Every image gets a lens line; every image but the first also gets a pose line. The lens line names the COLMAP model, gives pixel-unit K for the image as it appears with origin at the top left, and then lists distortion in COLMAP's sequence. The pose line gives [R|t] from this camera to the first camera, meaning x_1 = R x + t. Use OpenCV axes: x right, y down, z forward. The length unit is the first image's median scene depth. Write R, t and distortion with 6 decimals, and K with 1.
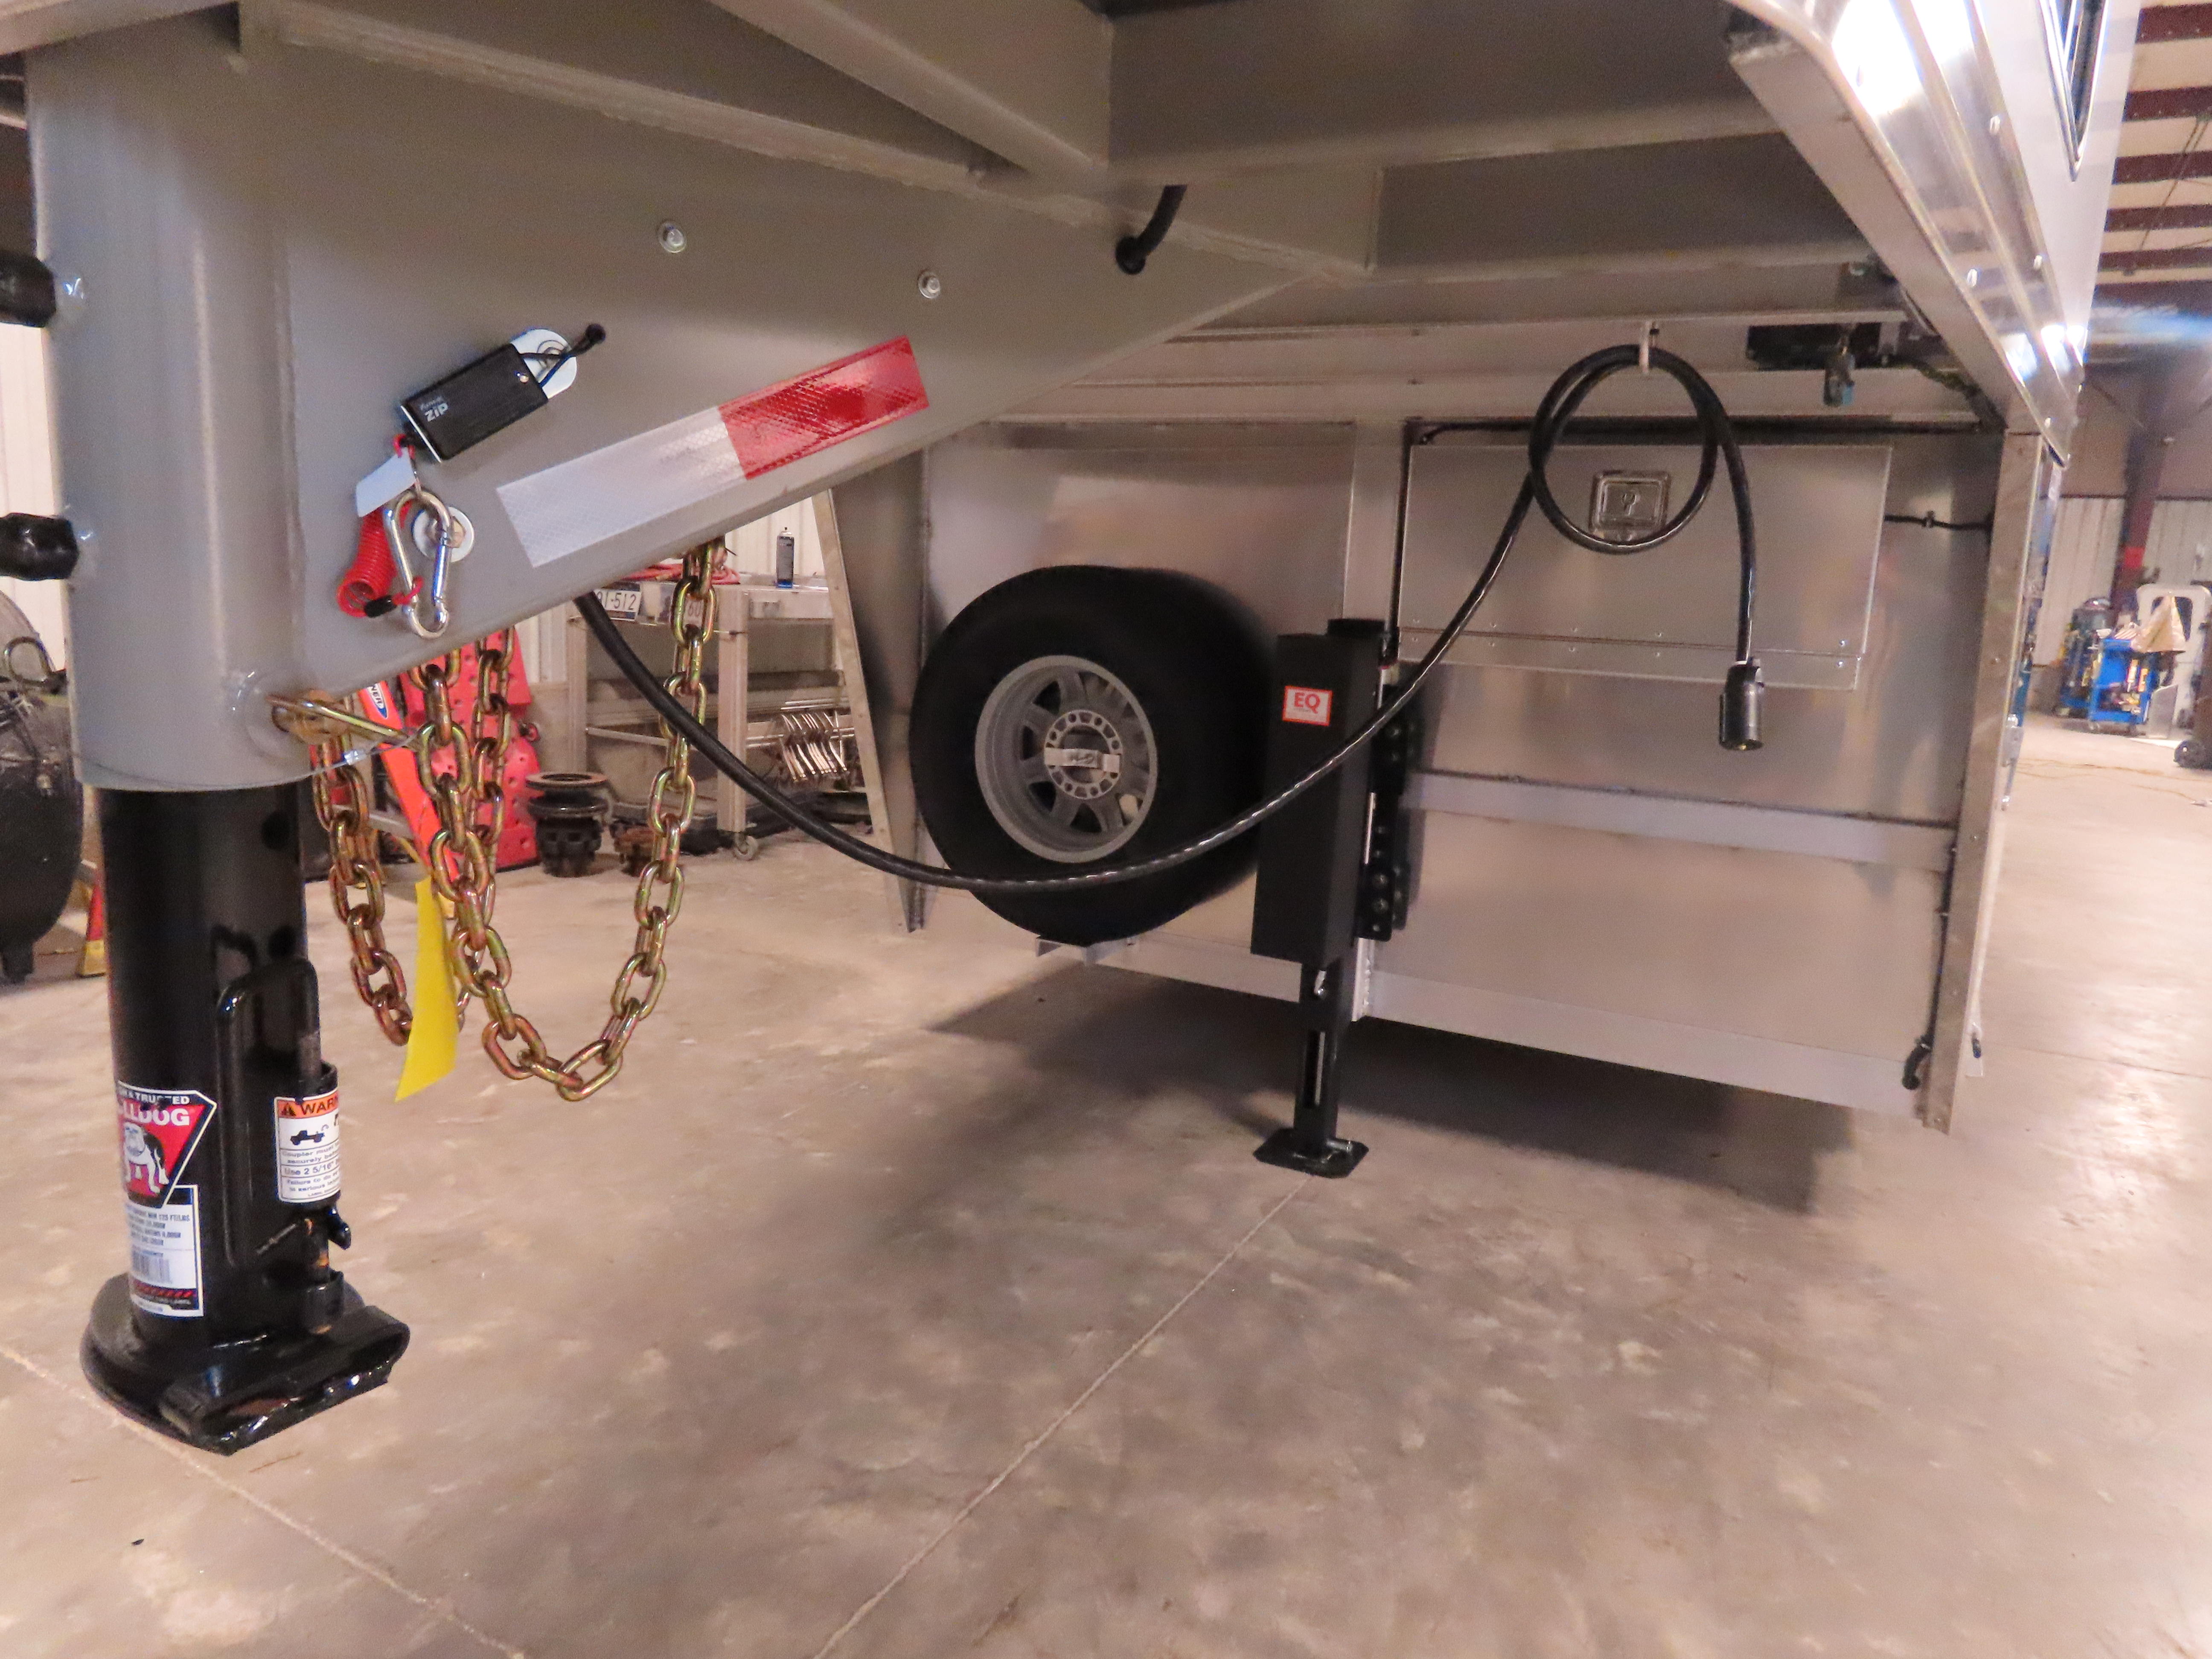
lens RADIAL K [[1402.0, 0, 1098.9], [0, 1402.0, 828.8], [0, 0, 1]] dist [-0.001672, -0.003625]
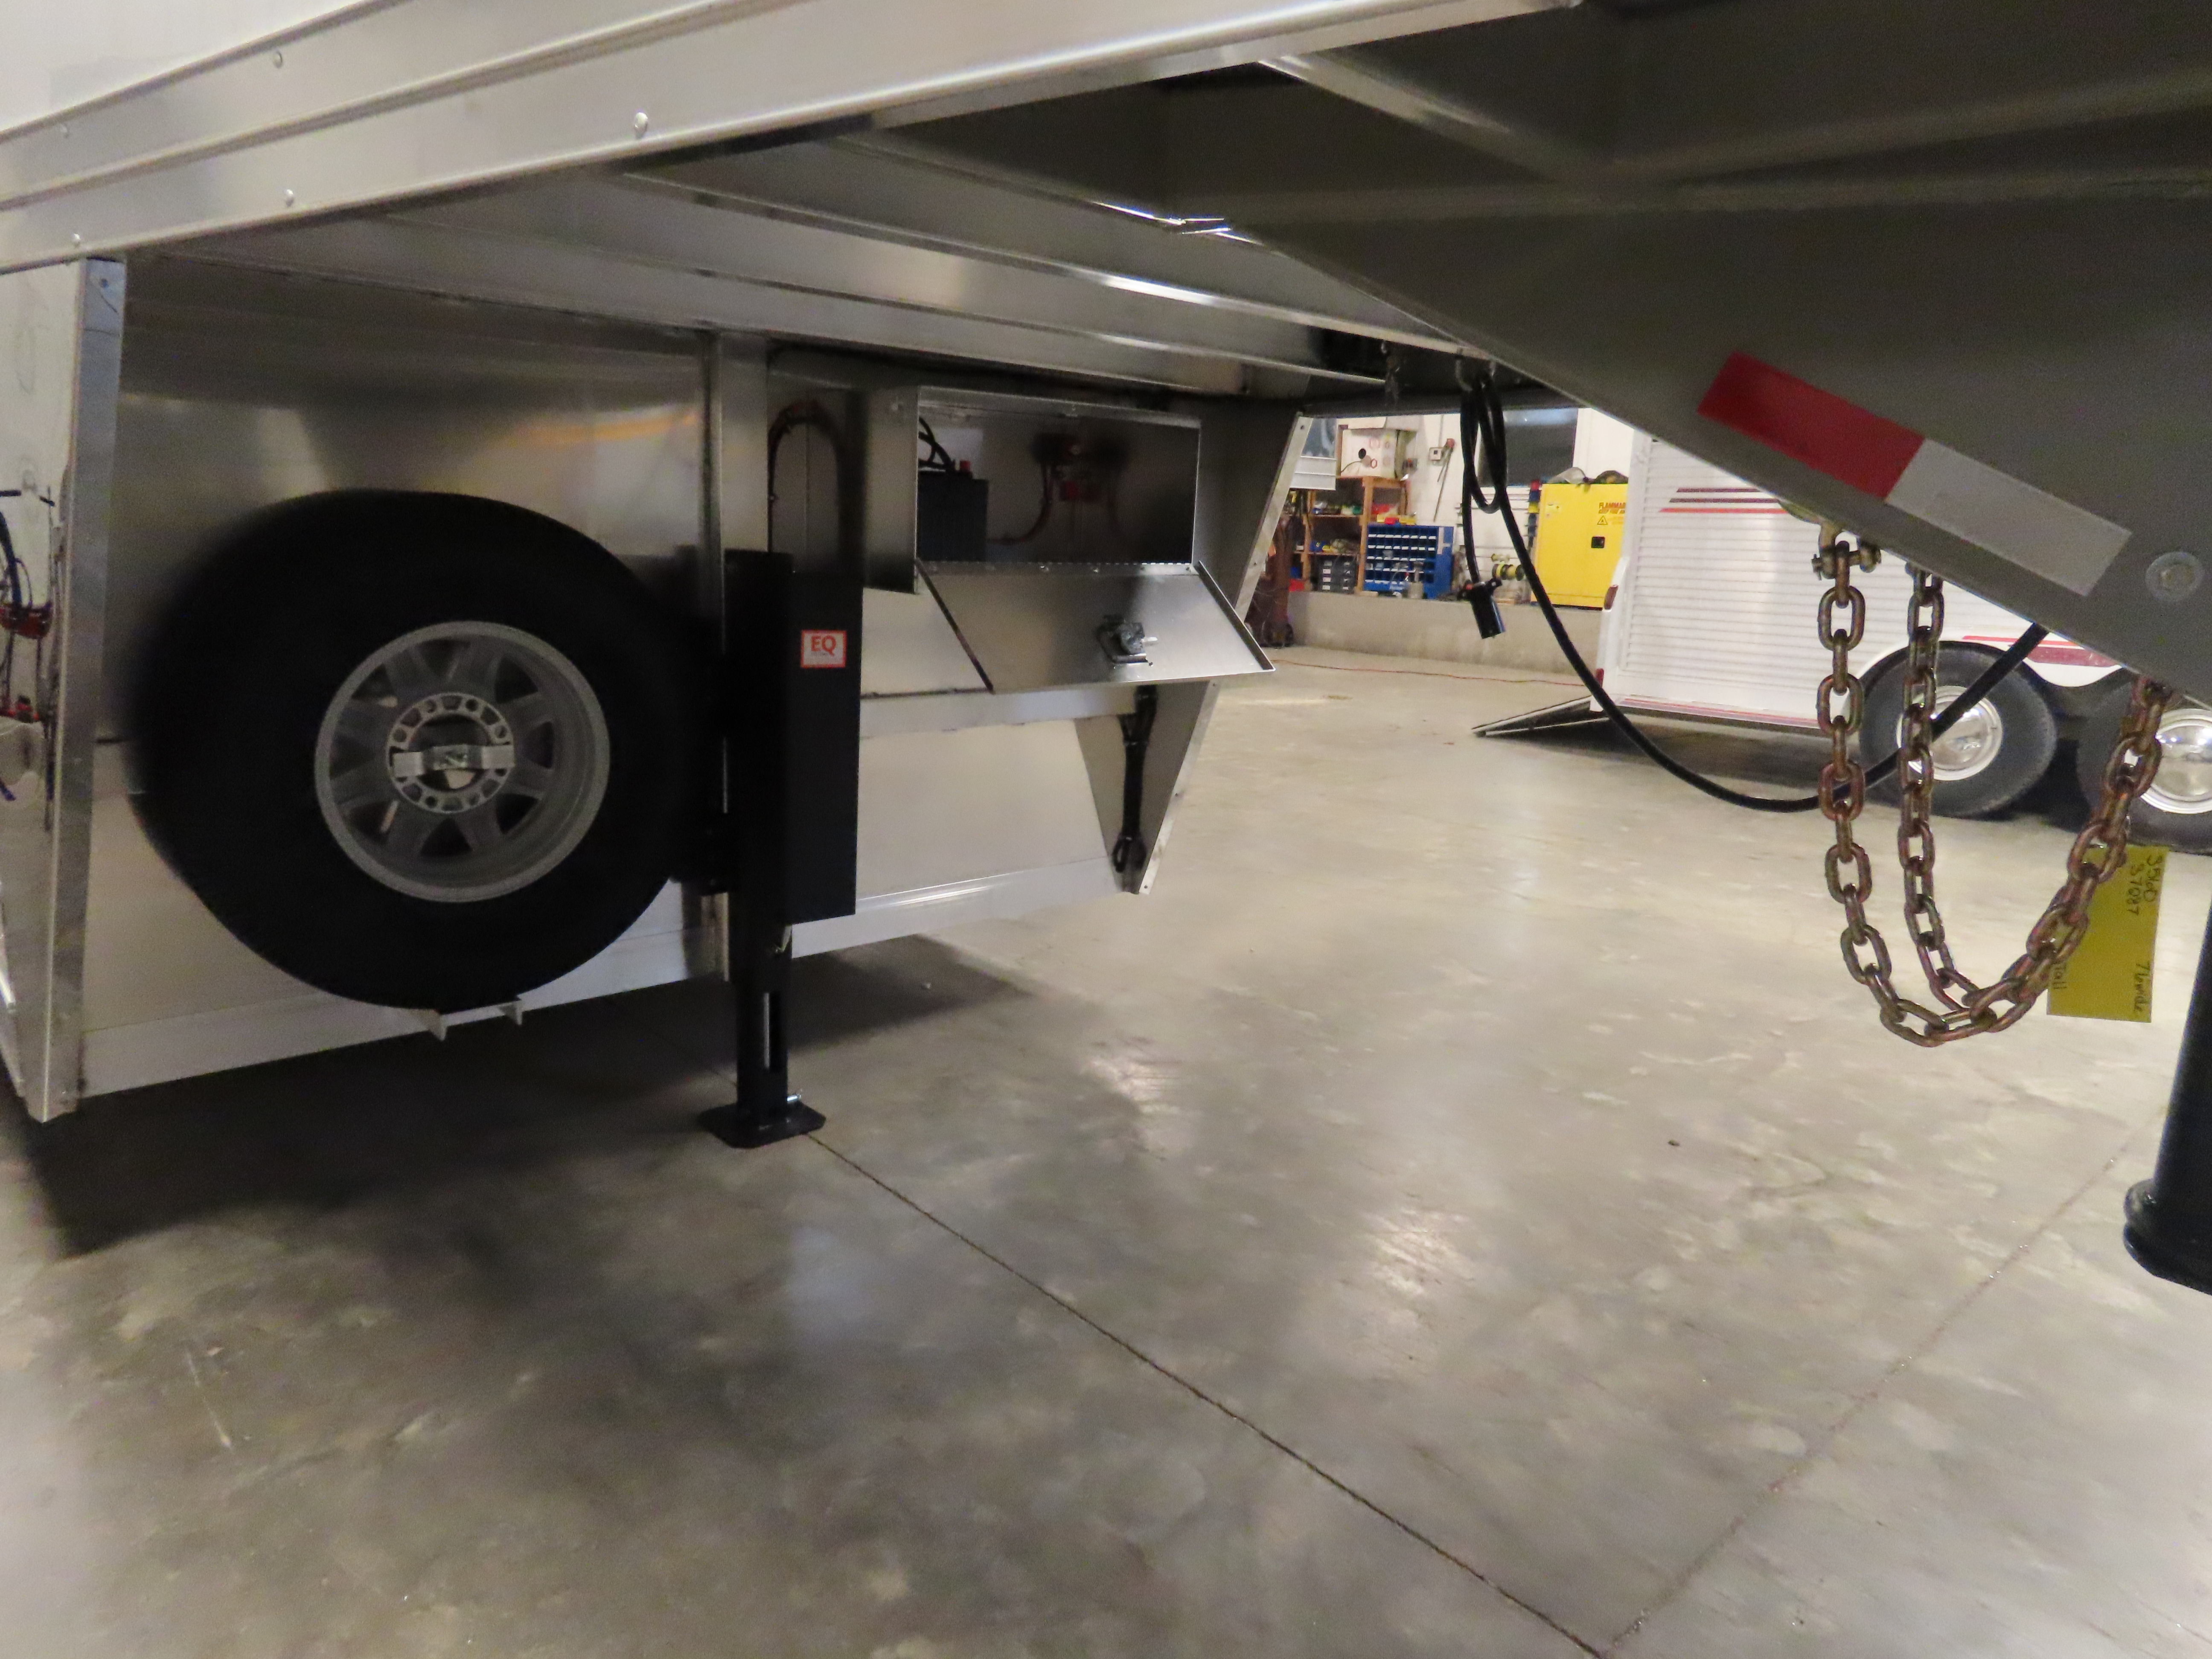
lens RADIAL K [[1402.0, 0, 1098.9], [0, 1402.0, 828.8], [0, 0, 1]] dist [-0.001672, -0.003625]
pose [[0.338913, -0.229754, 0.912333, -0.604286], [0.147213, 0.970729, 0.189773, -0.109165], [-0.929229, 0.069991, 0.362815, 0.443053]]
